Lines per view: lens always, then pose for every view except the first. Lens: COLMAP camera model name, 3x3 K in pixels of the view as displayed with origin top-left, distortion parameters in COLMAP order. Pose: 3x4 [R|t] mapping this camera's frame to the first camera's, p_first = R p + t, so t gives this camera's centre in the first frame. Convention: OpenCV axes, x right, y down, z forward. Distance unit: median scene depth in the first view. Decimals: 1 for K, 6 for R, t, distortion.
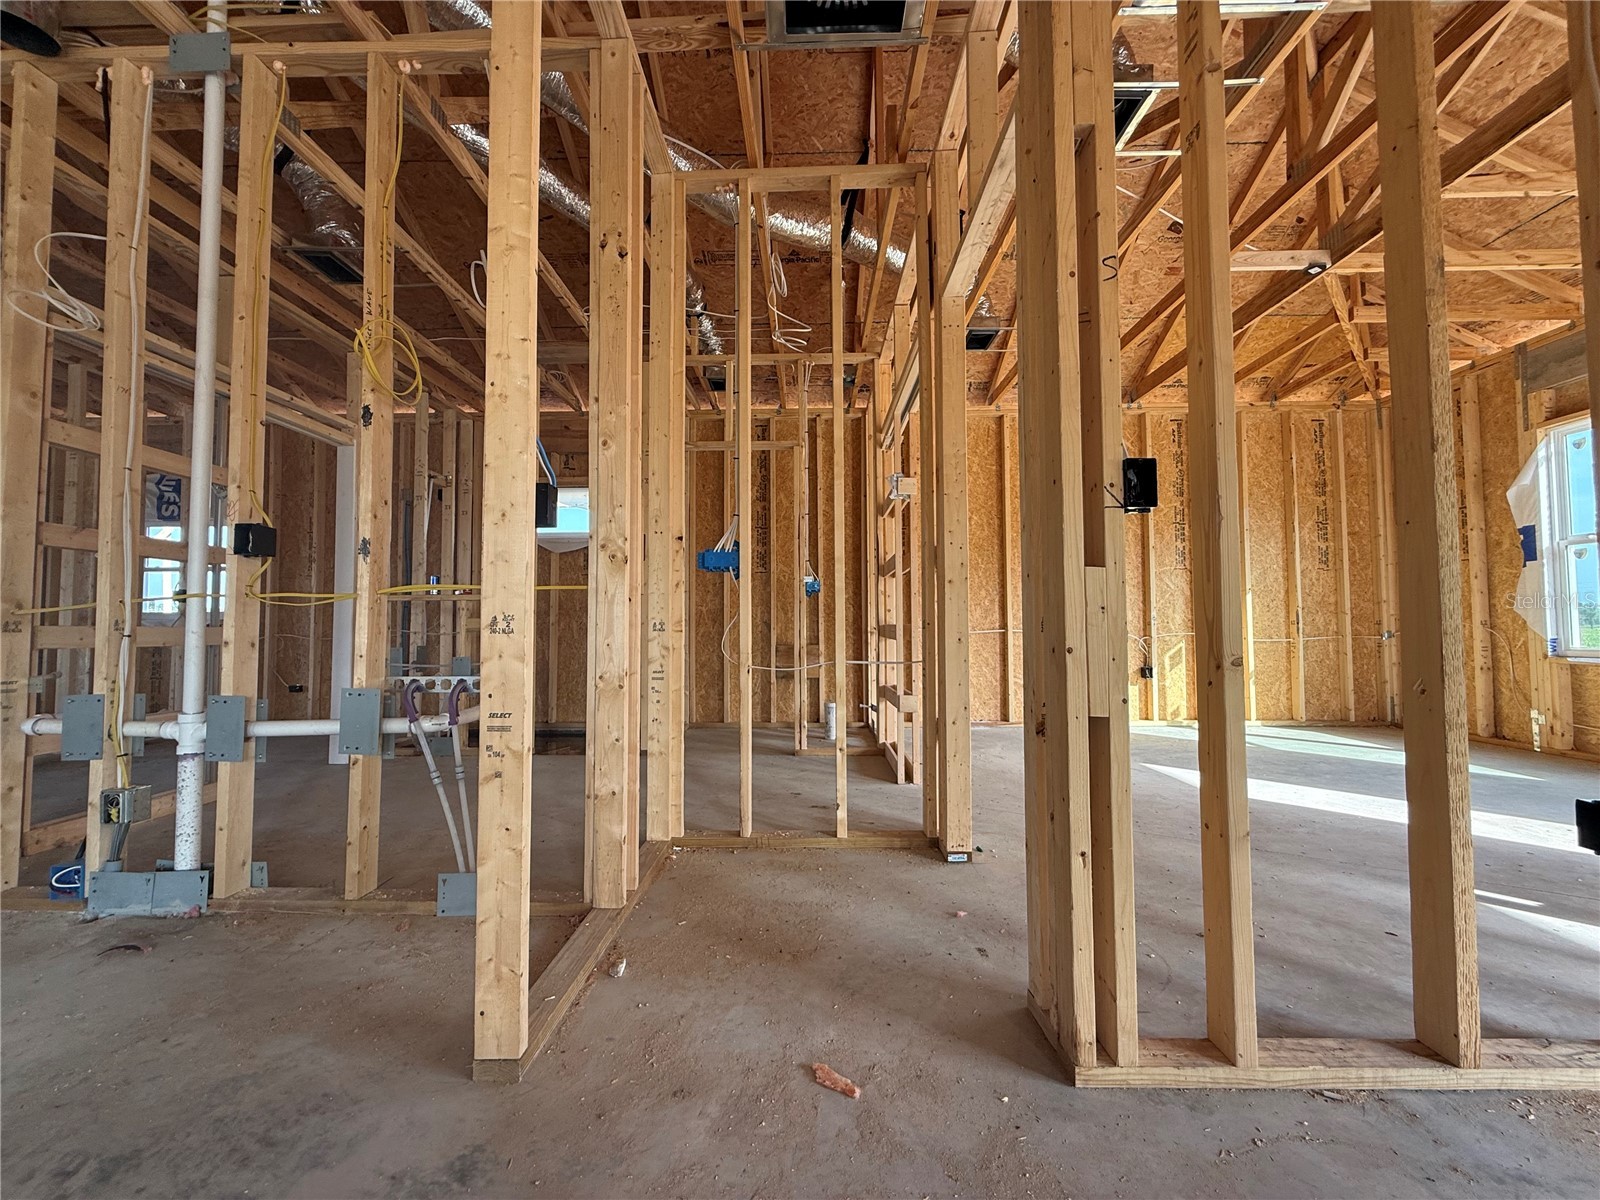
lens RADIAL K [[637.7, 0, 792.9], [0, 637.7, 600.3], [0, 0, 1]] dist [-0.000227, 0.000034]
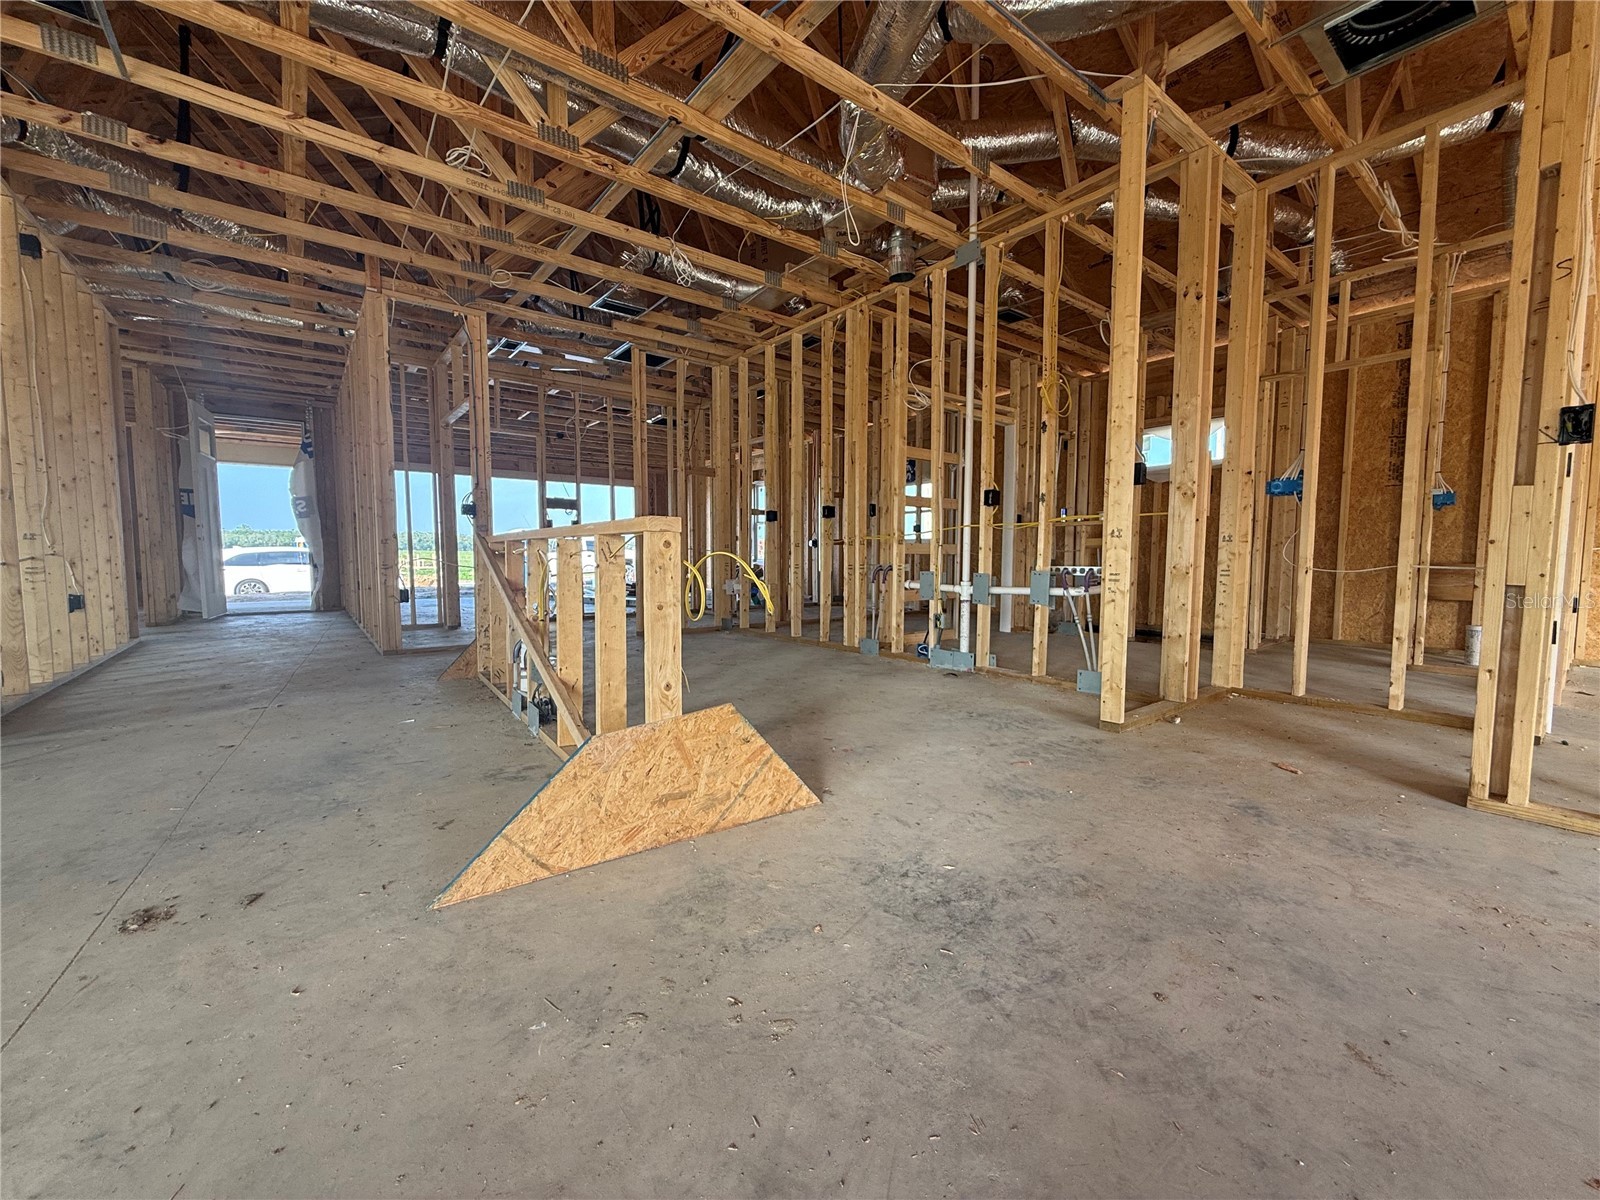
lens RADIAL K [[637.7, 0, 797.7], [0, 637.7, 604.9], [0, 0, 1]] dist [-0.000227, 0.000034]
pose [[0.638432, 0.063286, -0.767072, 0.161001], [0.030930, 0.993699, 0.107727, 0.003663], [0.769057, -0.092502, 0.632452, -0.372936]]
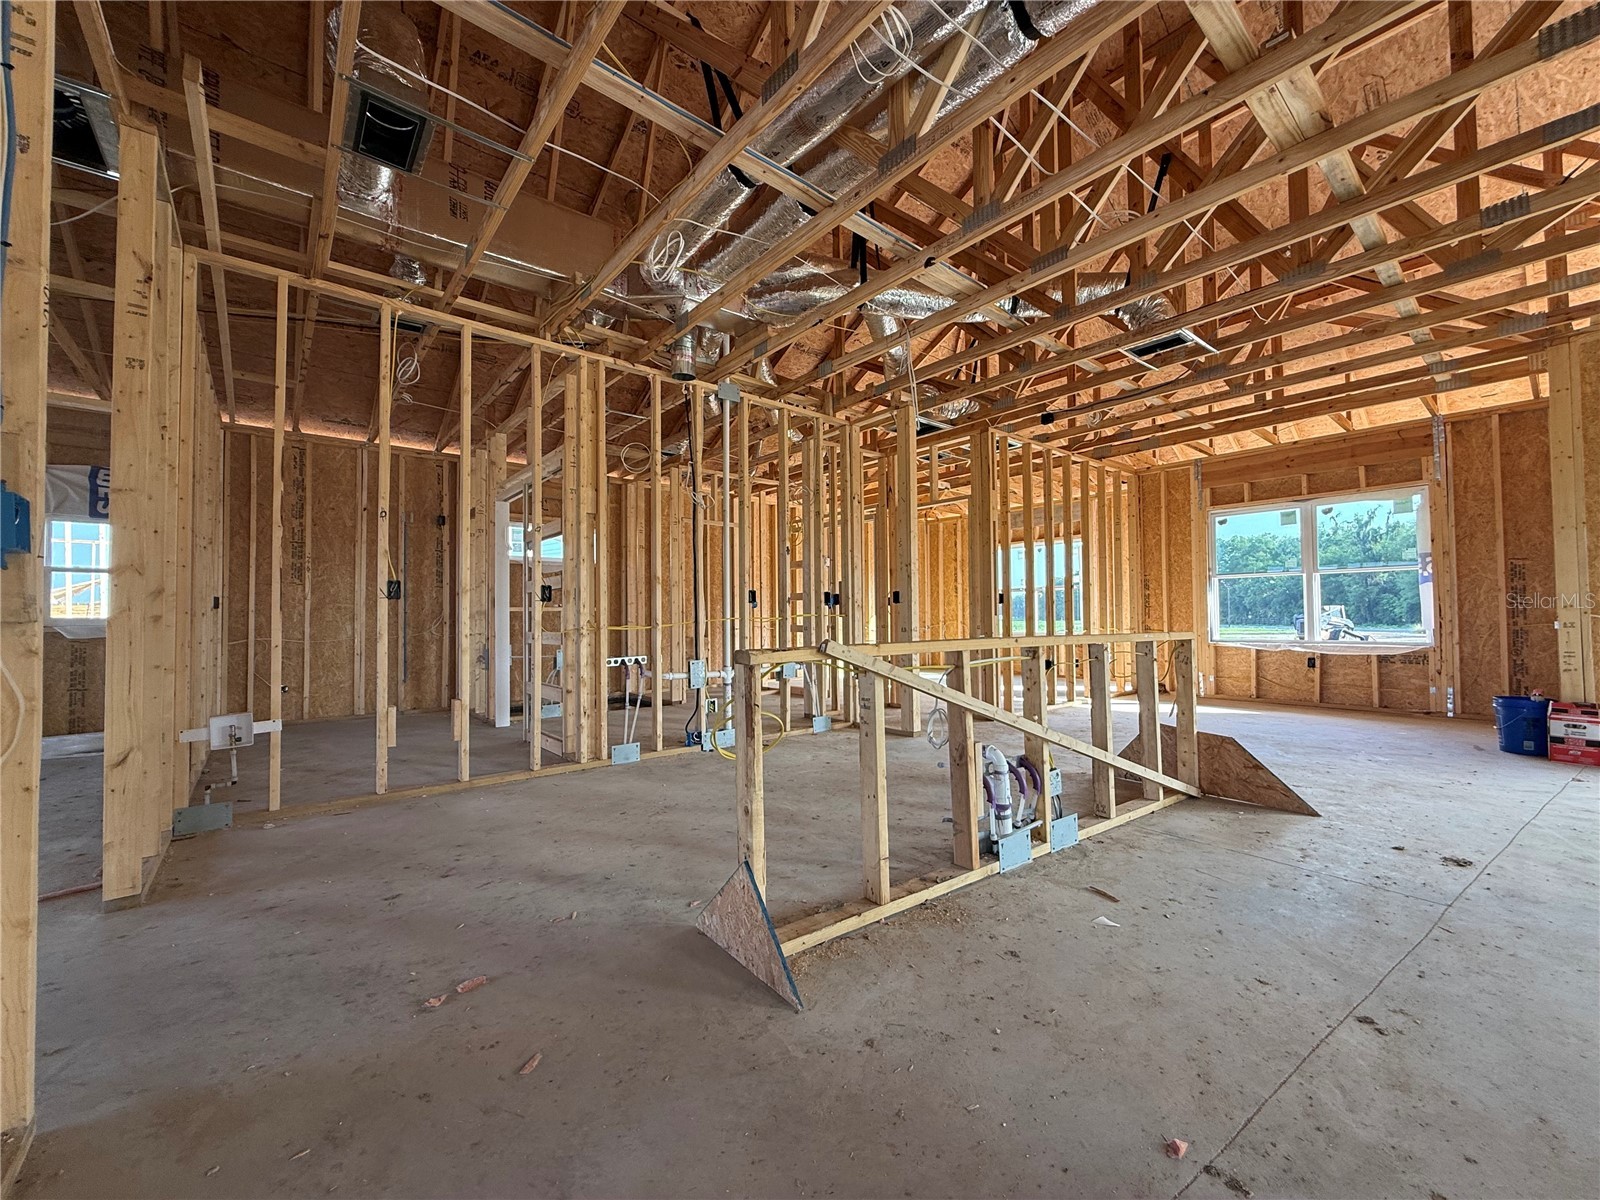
lens RADIAL K [[637.7, 0, 793.6], [0, 637.7, 600.9], [0, 0, 1]] dist [-0.000227, 0.000034]
pose [[0.754853, 0.015298, 0.655716, -1.114919], [-0.022766, 0.999737, 0.002883, -0.041546], [-0.655499, -0.017104, 0.755002, -0.473188]]
